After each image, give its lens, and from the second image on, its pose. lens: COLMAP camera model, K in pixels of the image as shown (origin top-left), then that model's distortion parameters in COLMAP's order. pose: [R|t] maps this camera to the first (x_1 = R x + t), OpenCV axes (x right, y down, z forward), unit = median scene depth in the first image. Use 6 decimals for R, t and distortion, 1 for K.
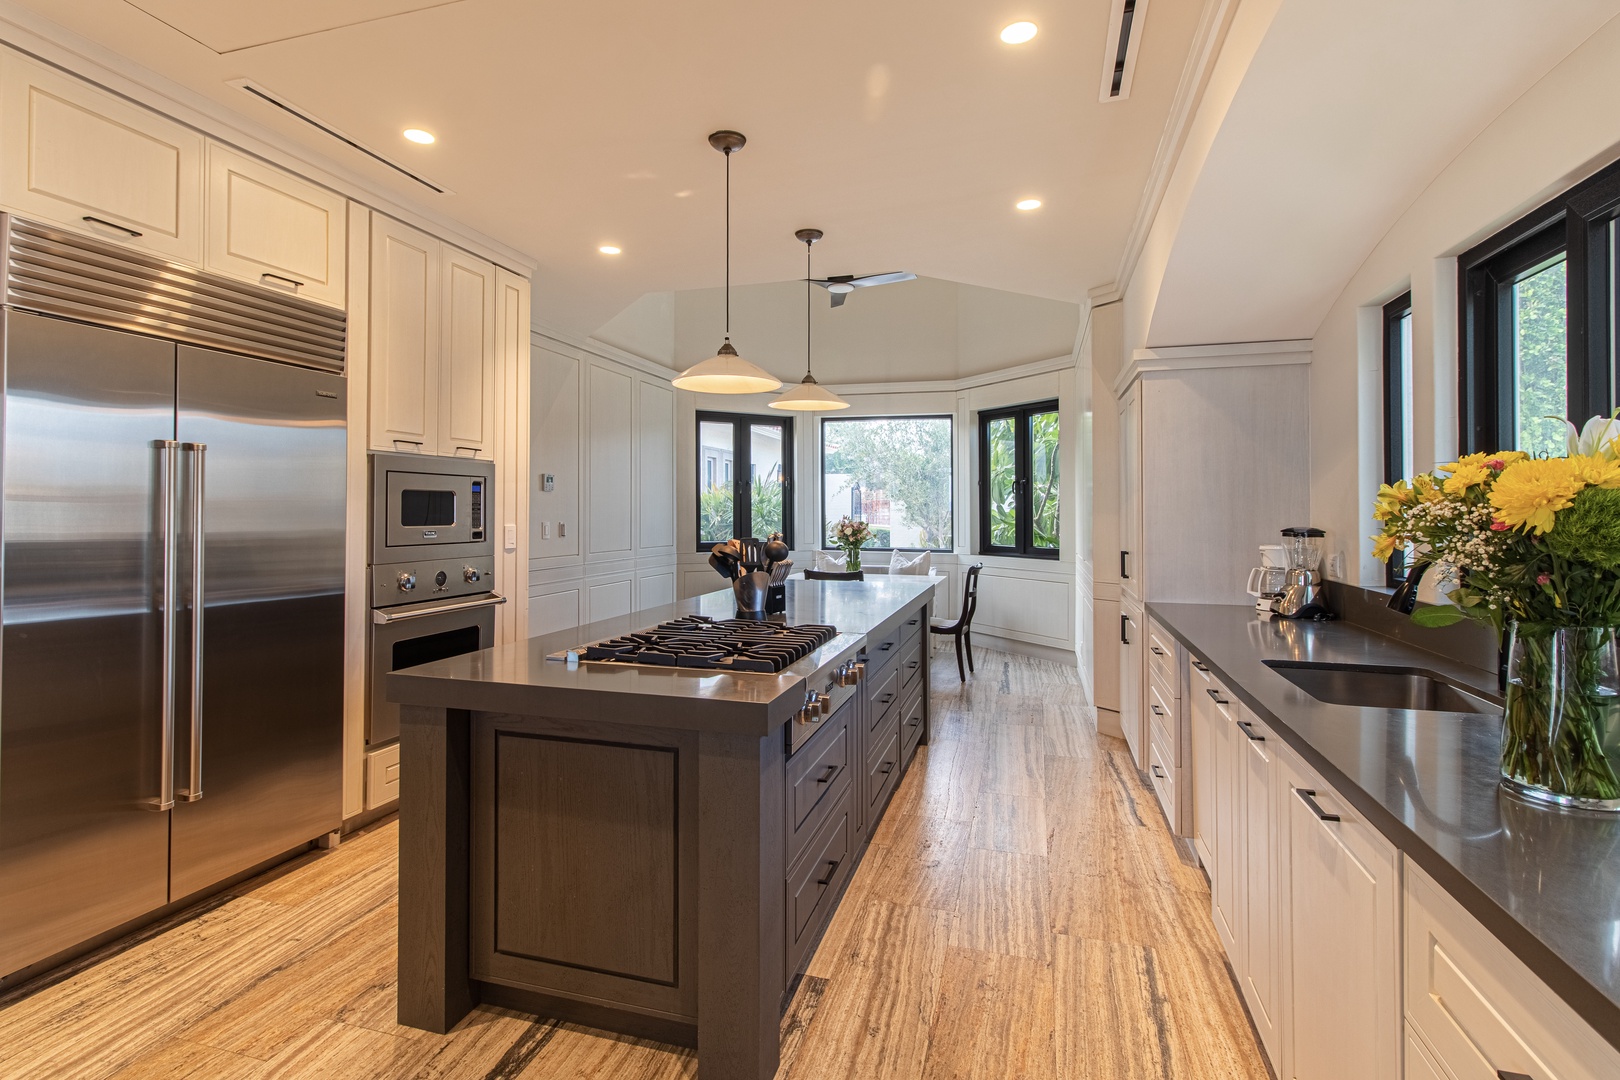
lens RADIAL K [[785.8, 0, 807.8], [0, 785.8, 504.0], [0, 0, 1]] dist [-0.001323, -0.009156]
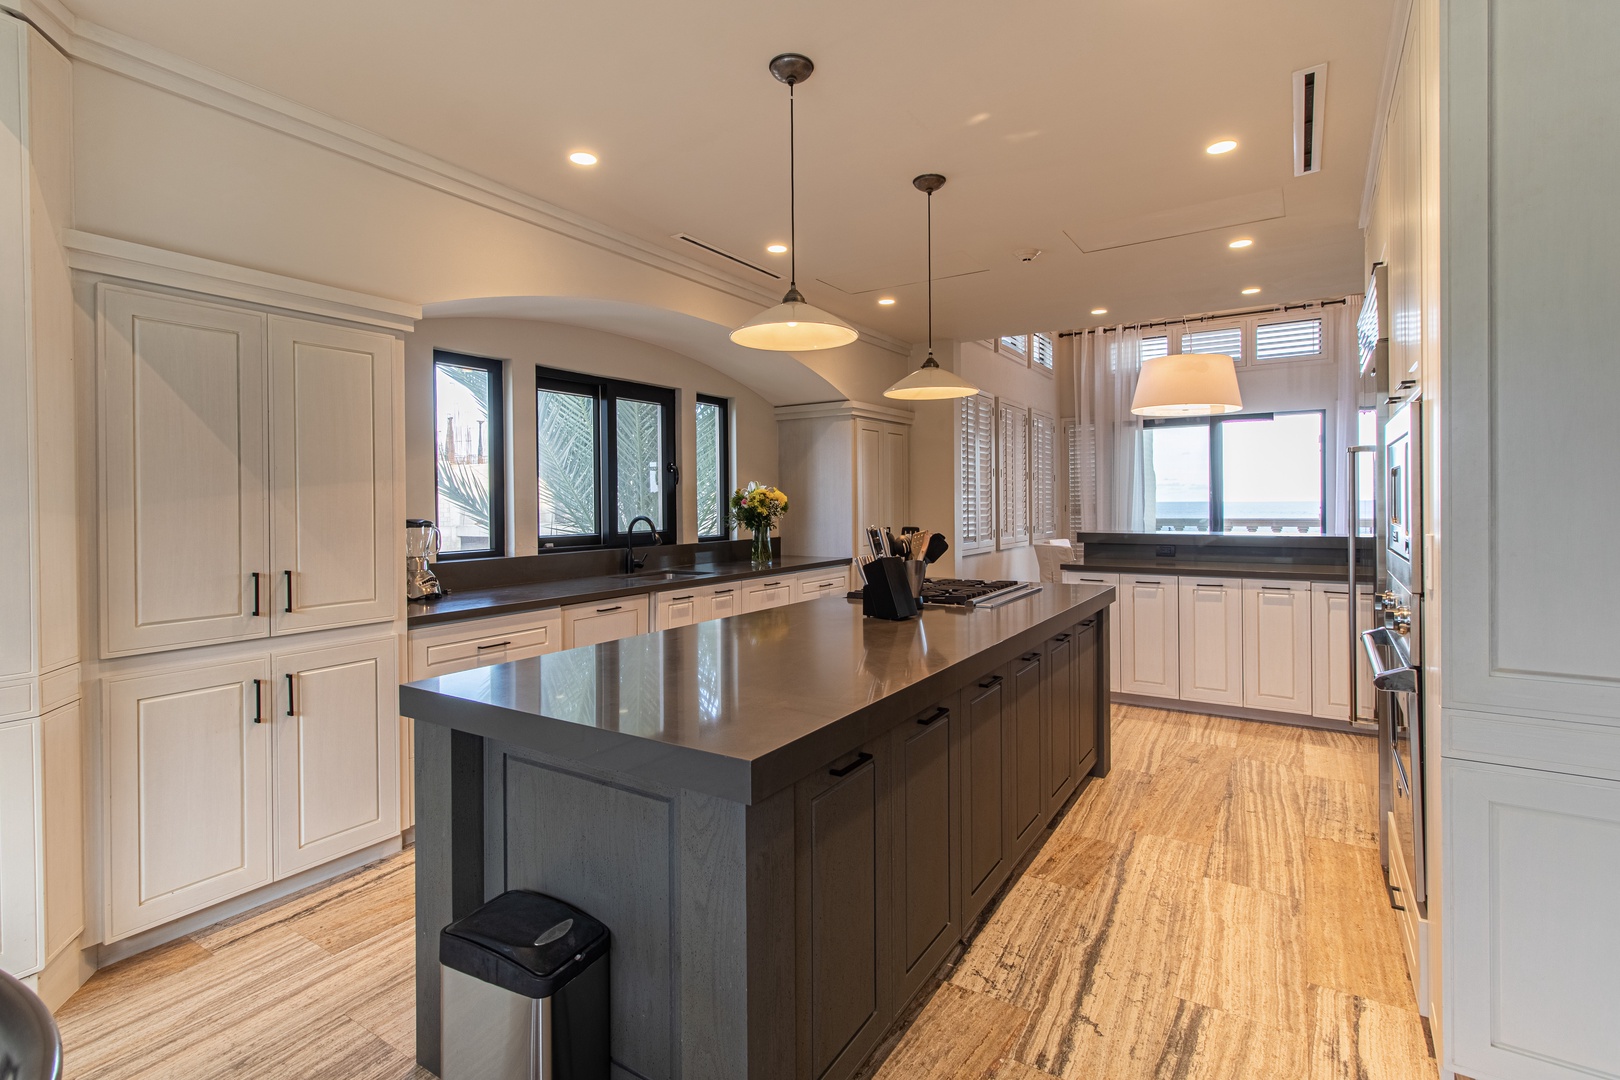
lens RADIAL K [[785.8, 0, 807.8], [0, 785.8, 504.0], [0, 0, 1]] dist [-0.001323, -0.009156]
pose [[-0.961924, 0.003349, 0.273298, -0.217461], [0.002356, 0.999989, -0.003960, 0.015726], [-0.273309, -0.003165, -0.961921, 1.939198]]
